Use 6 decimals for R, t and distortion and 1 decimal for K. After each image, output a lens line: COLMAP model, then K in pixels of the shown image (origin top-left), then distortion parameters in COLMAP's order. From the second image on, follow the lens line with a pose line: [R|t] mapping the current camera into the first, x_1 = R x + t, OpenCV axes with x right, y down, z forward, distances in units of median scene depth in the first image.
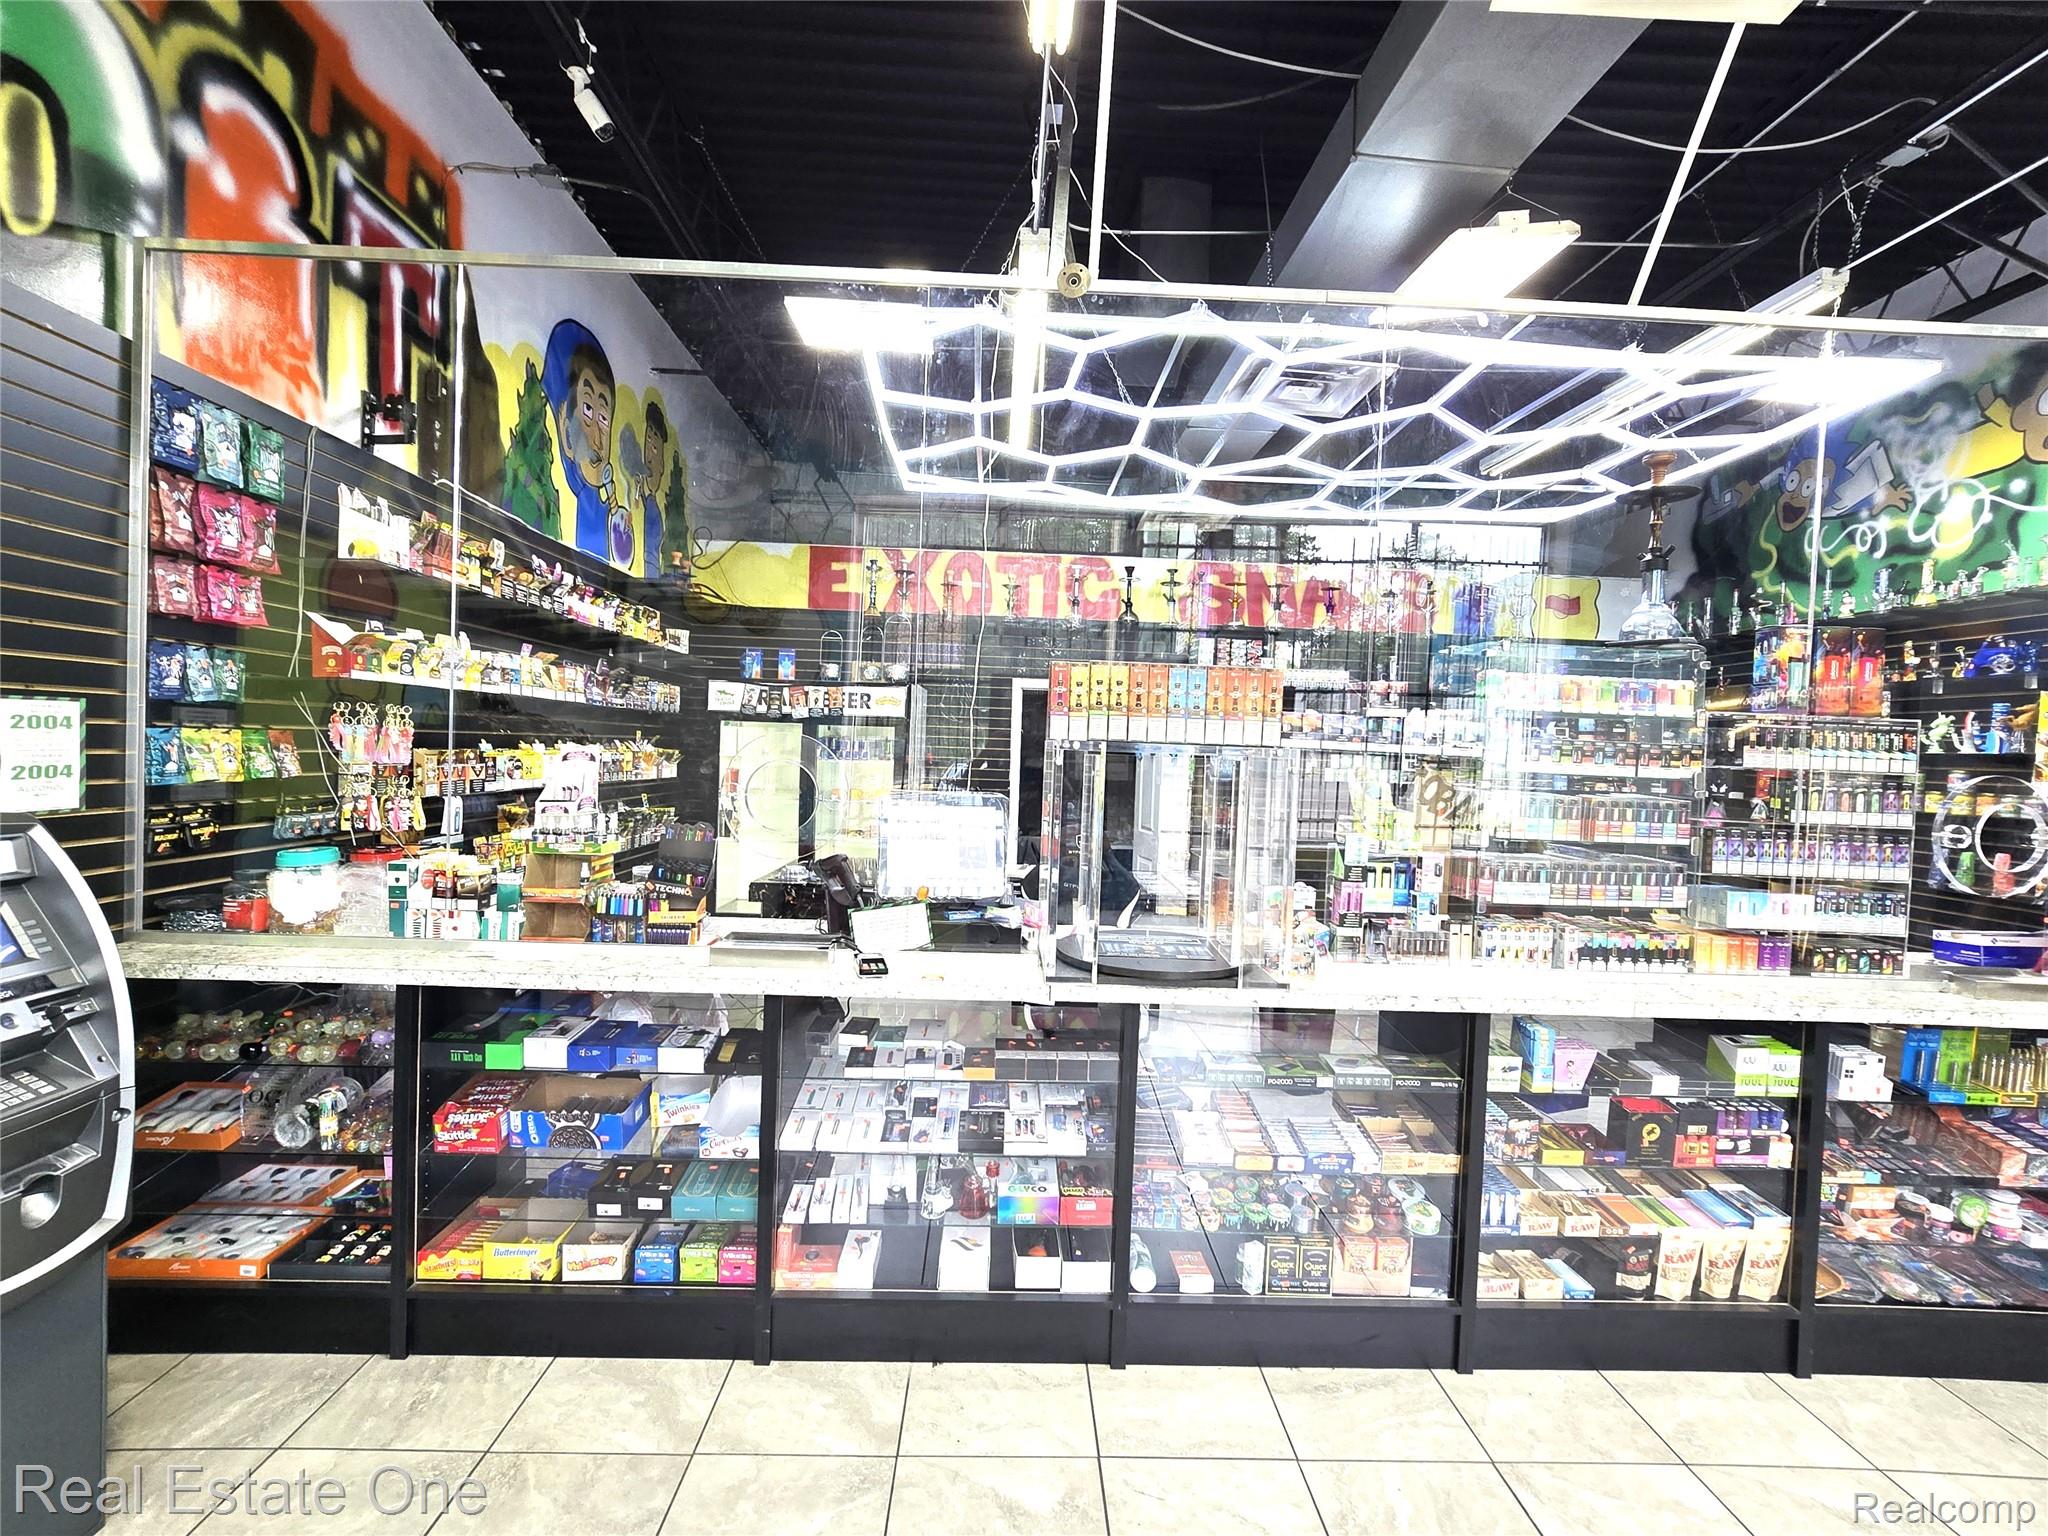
lens RADIAL K [[941.4, 0, 1030.6], [0, 941.4, 771.0], [0, 0, 1]] dist [-0.011696, 0.005123]
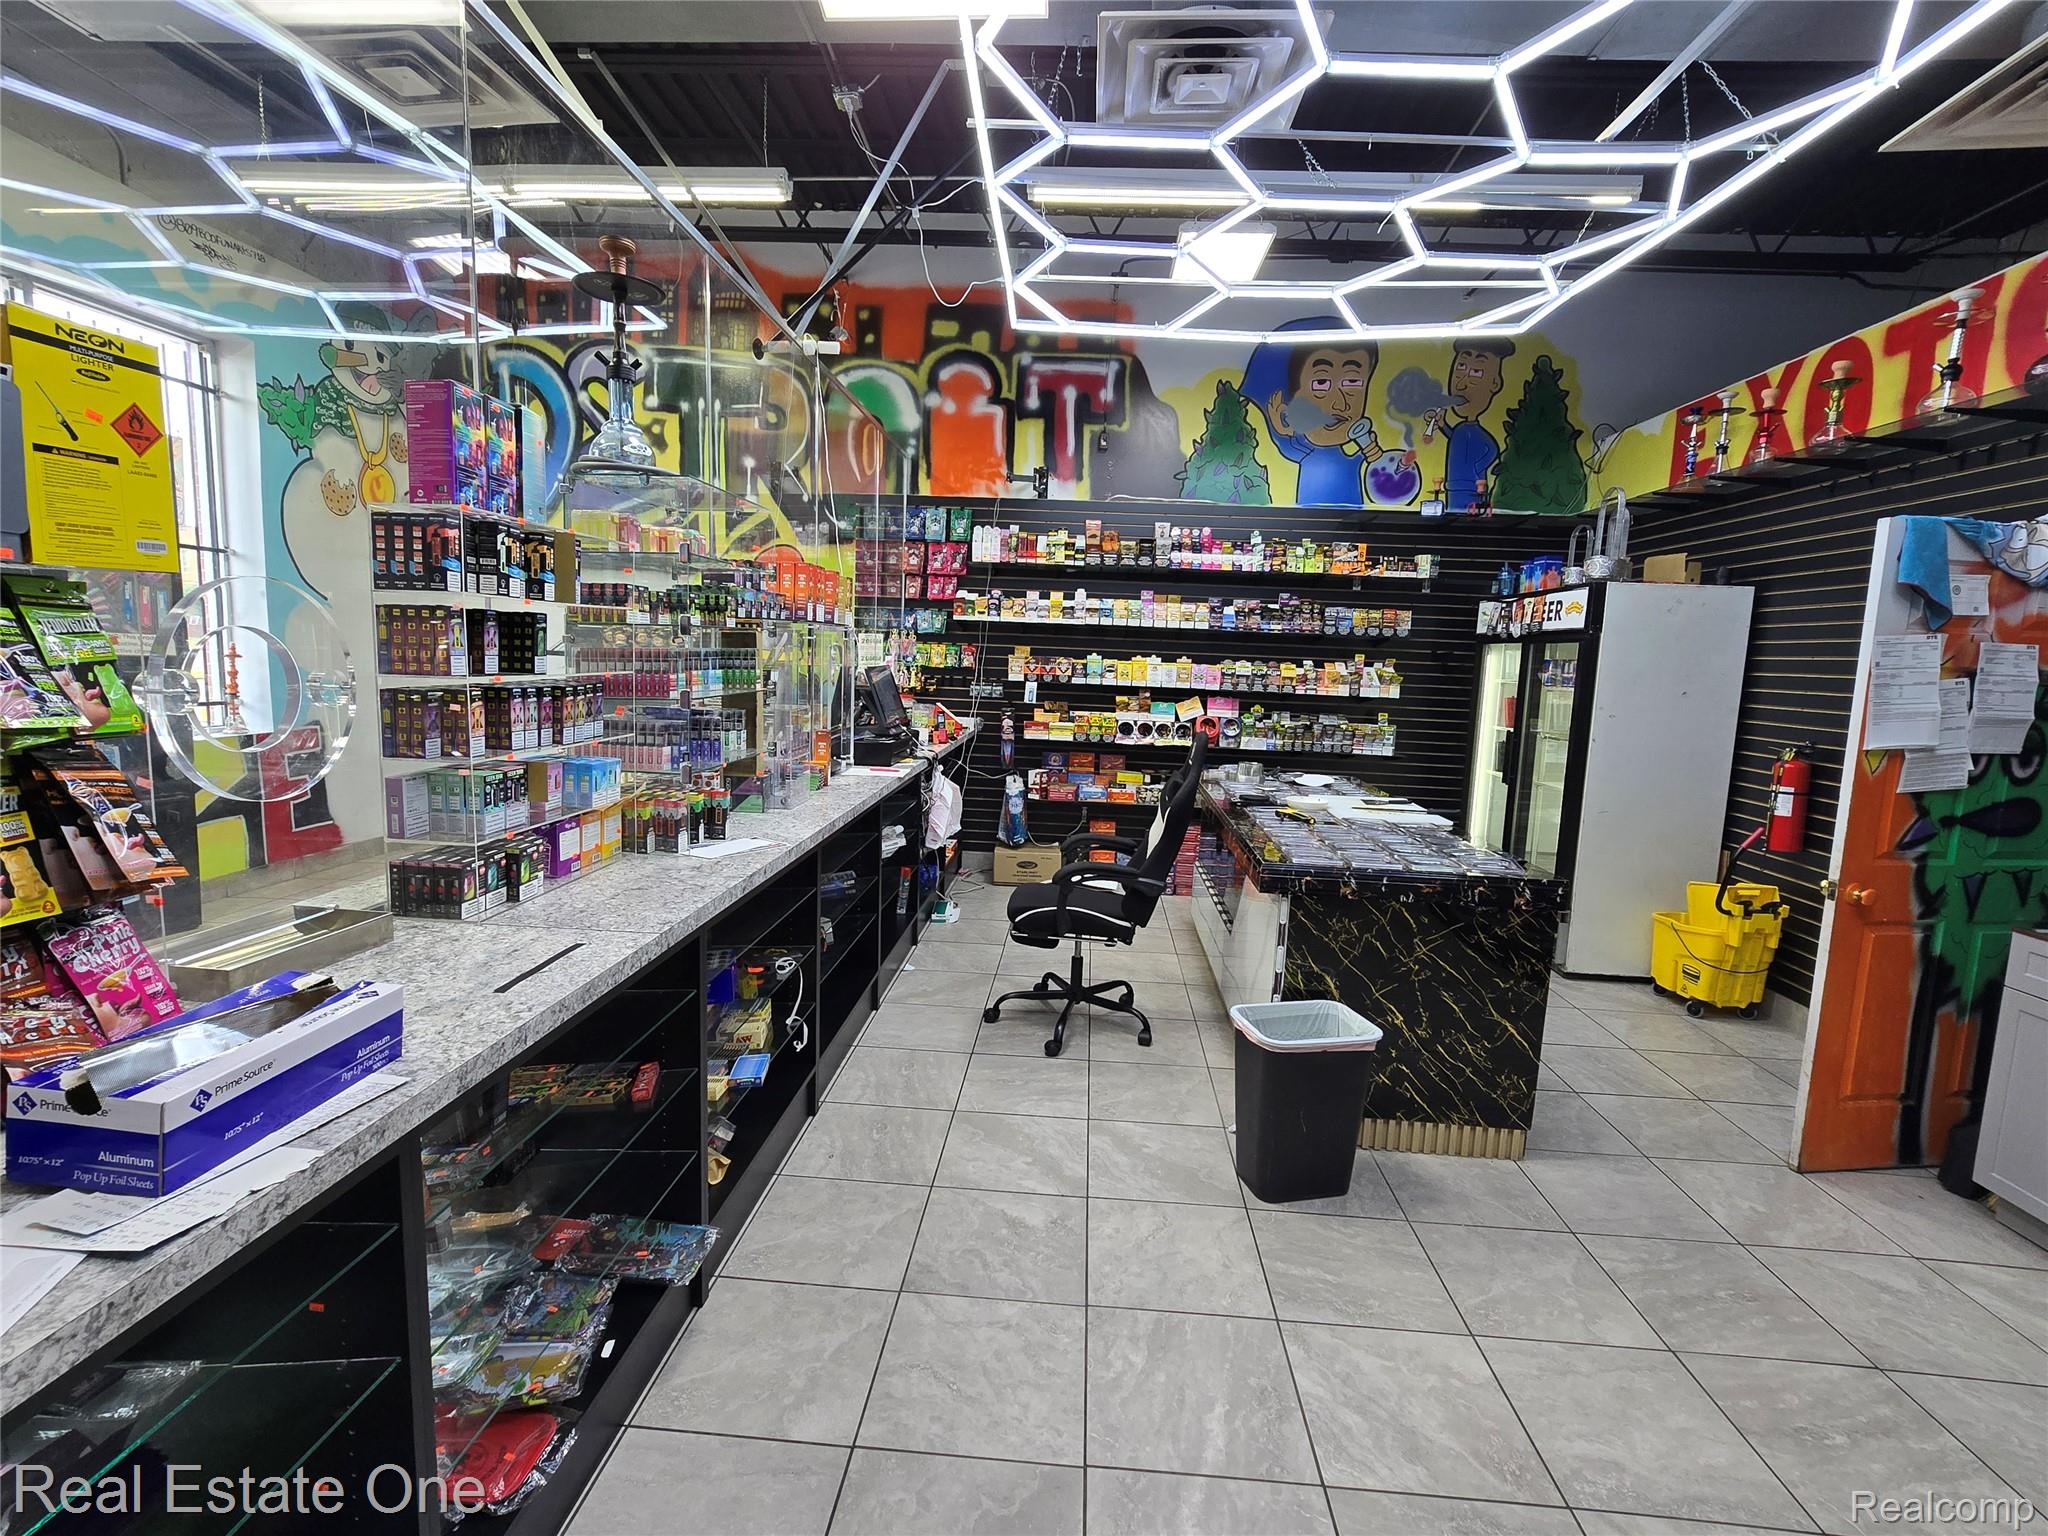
lens RADIAL K [[941.4, 0, 1030.6], [0, 941.4, 771.0], [0, 0, 1]] dist [-0.011696, 0.005123]
pose [[-0.086033, 0.087065, -0.992481, 1.489360], [-0.065906, 0.993495, 0.092867, 0.035990], [0.994110, 0.073400, -0.079736, 1.428802]]
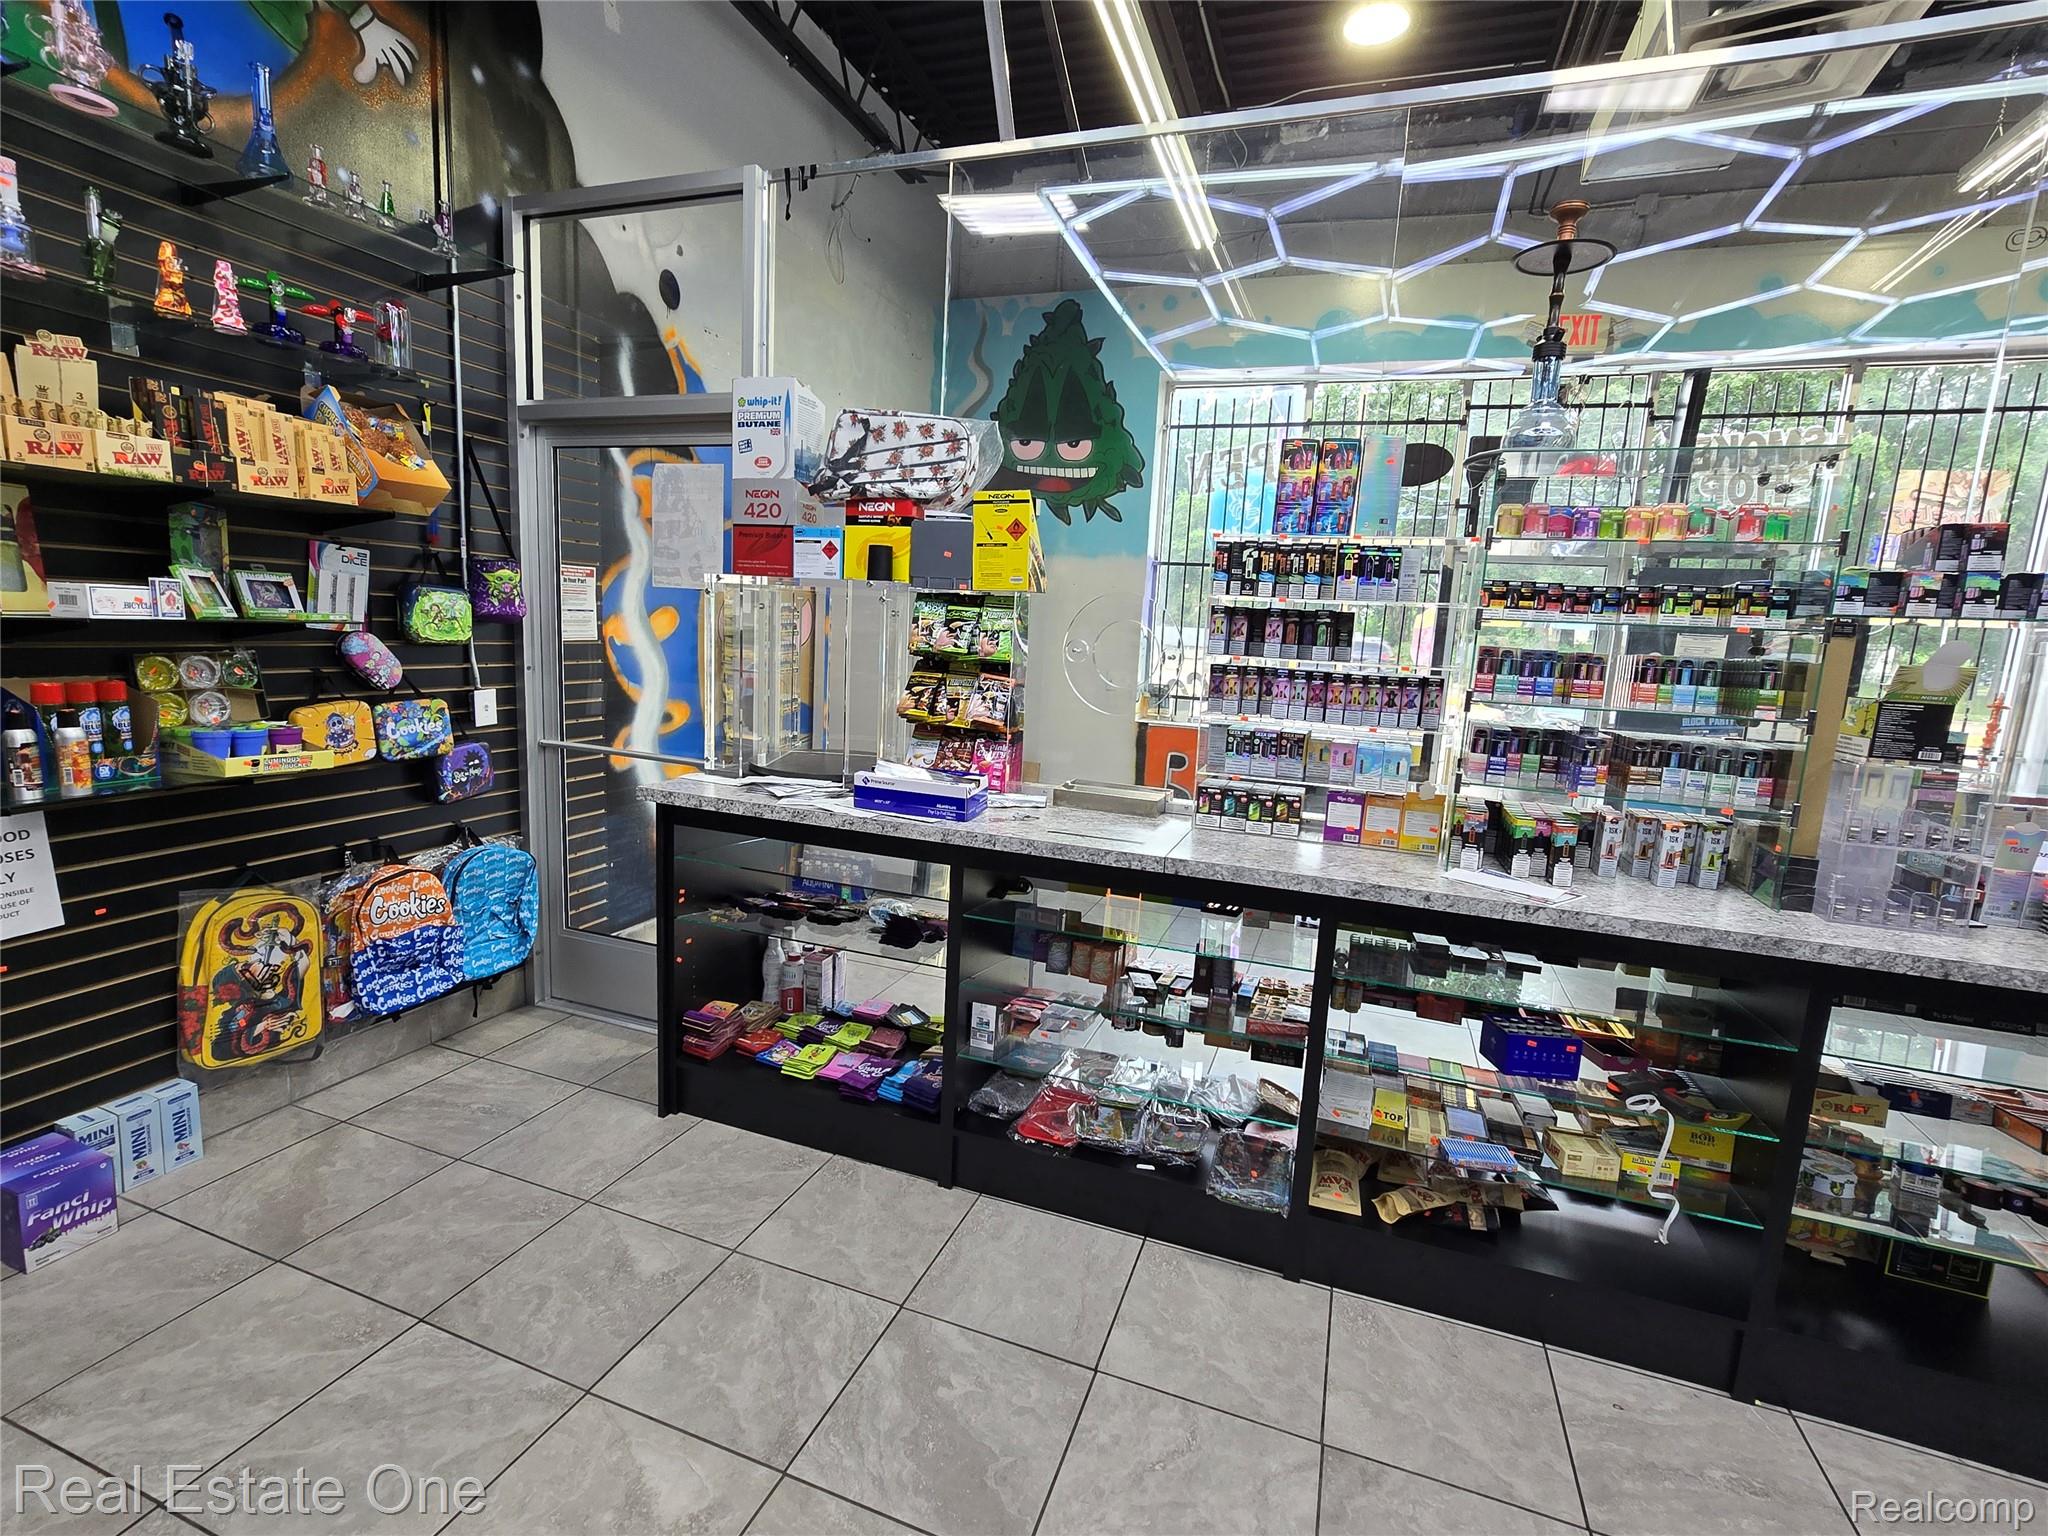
lens RADIAL K [[941.4, 0, 1030.6], [0, 941.4, 771.0], [0, 0, 1]] dist [-0.011696, 0.005123]
pose [[-0.927528, -0.138208, 0.347261, 0.726044], [-0.073633, 0.978480, 0.192758, 0.005397], [-0.366428, 0.153218, -0.917744, 1.896349]]
